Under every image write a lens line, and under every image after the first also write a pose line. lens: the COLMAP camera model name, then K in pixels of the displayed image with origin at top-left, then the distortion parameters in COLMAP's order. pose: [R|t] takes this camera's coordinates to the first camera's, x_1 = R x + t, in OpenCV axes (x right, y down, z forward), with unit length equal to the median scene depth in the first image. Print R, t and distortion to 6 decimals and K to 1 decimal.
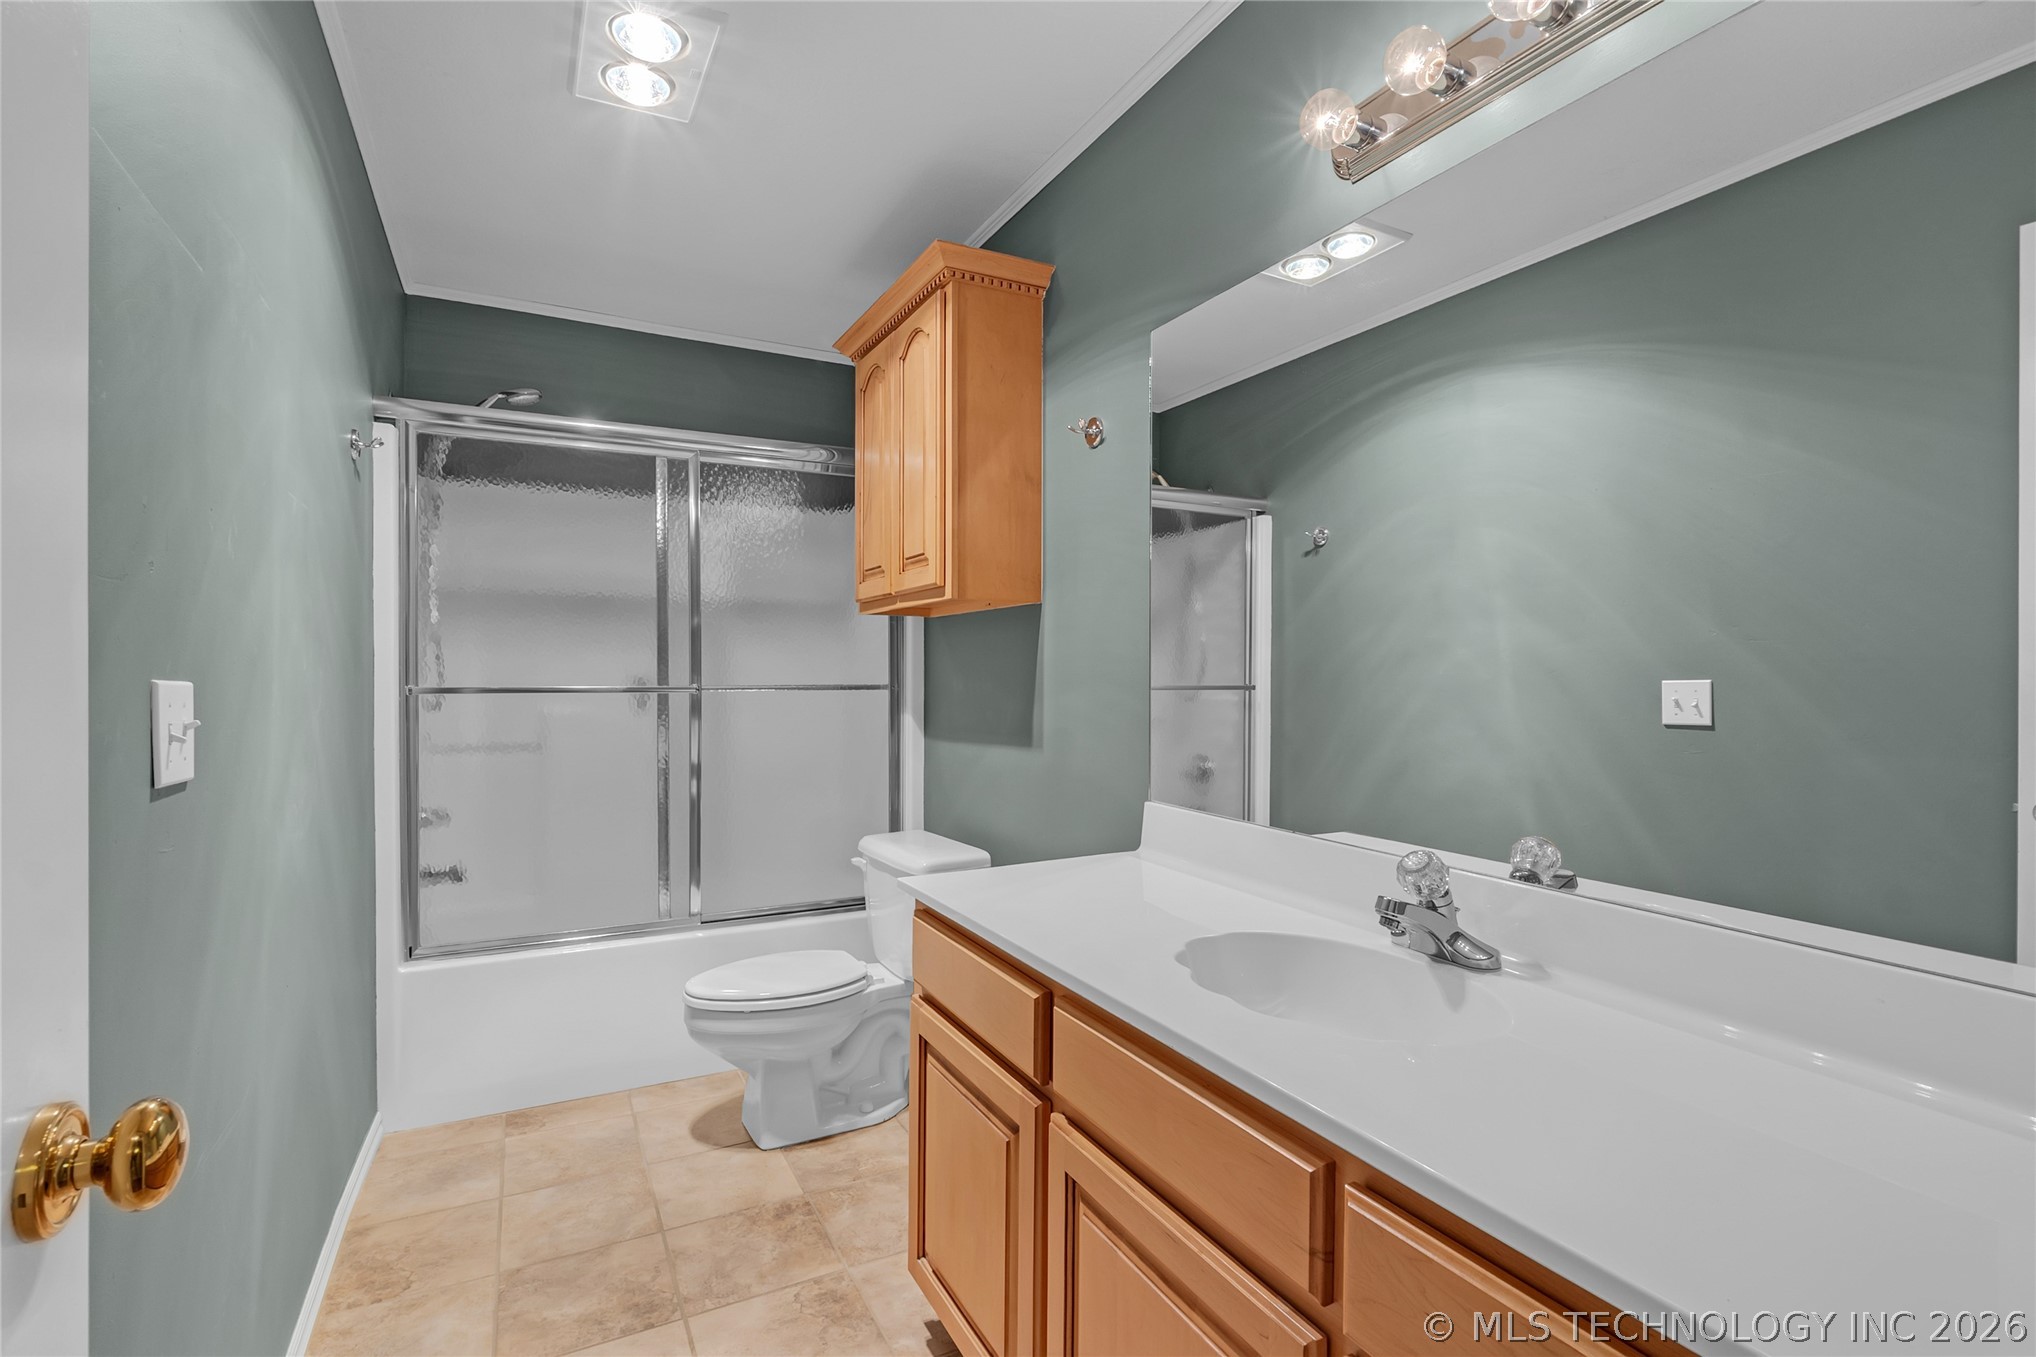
lens RADIAL K [[939.3, 0, 1018.9], [0, 939.3, 677.4], [0, 0, 1]] dist [-0.003966, -0.000161]
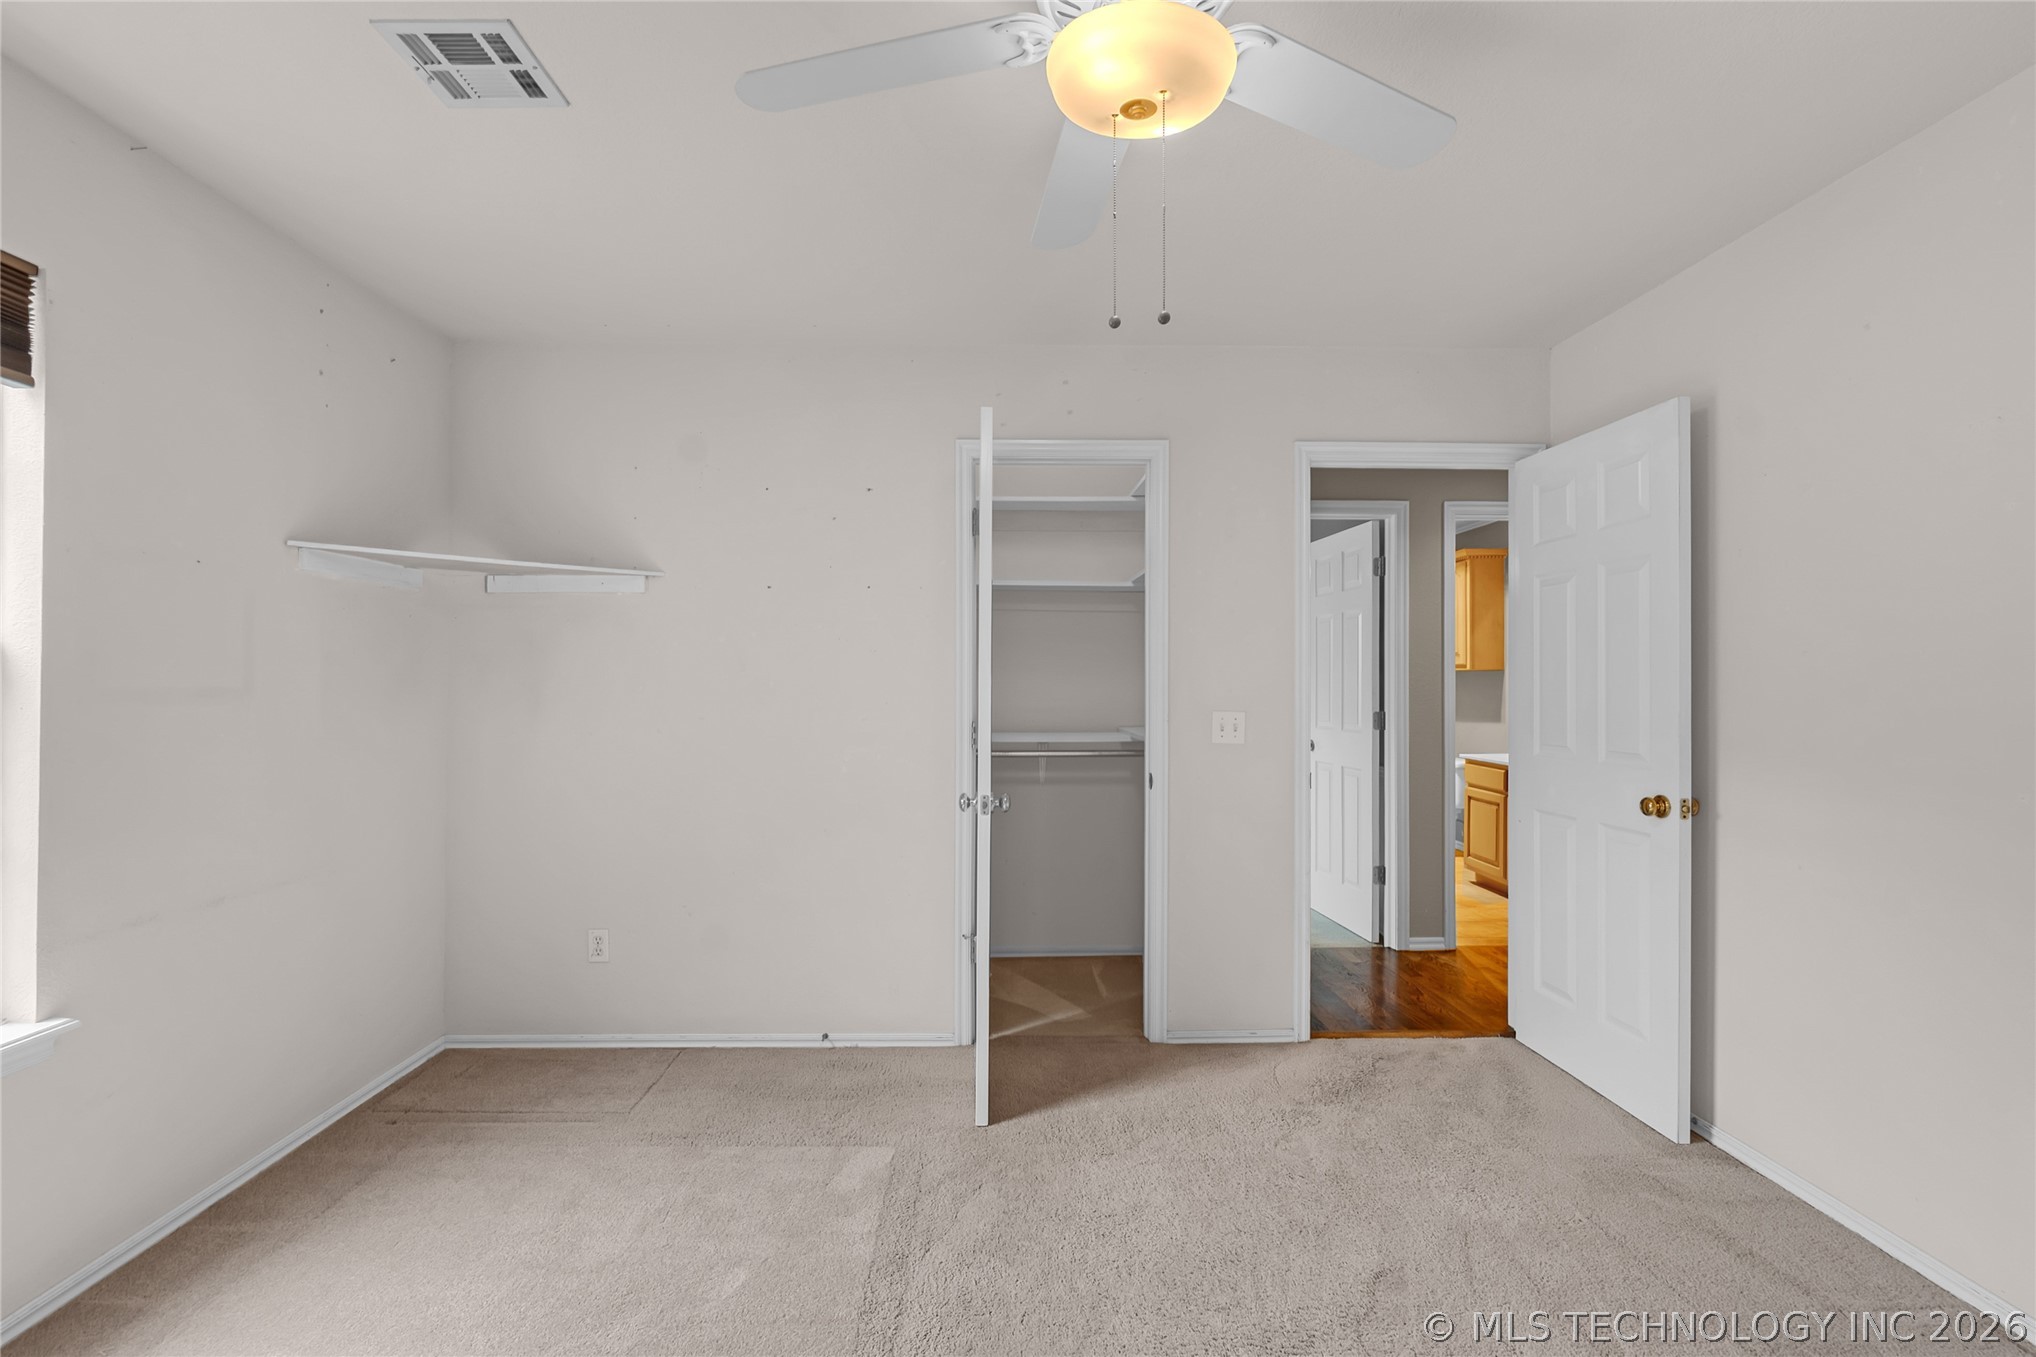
lens RADIAL K [[939.3, 0, 1017.7], [0, 939.3, 680.4], [0, 0, 1]] dist [-0.003966, -0.000161]
pose [[0.901932, -0.000518, -0.431878, -0.075351], [-0.003317, 0.999961, -0.008126, -0.020142], [0.431866, 0.008761, 0.901895, -2.122452]]
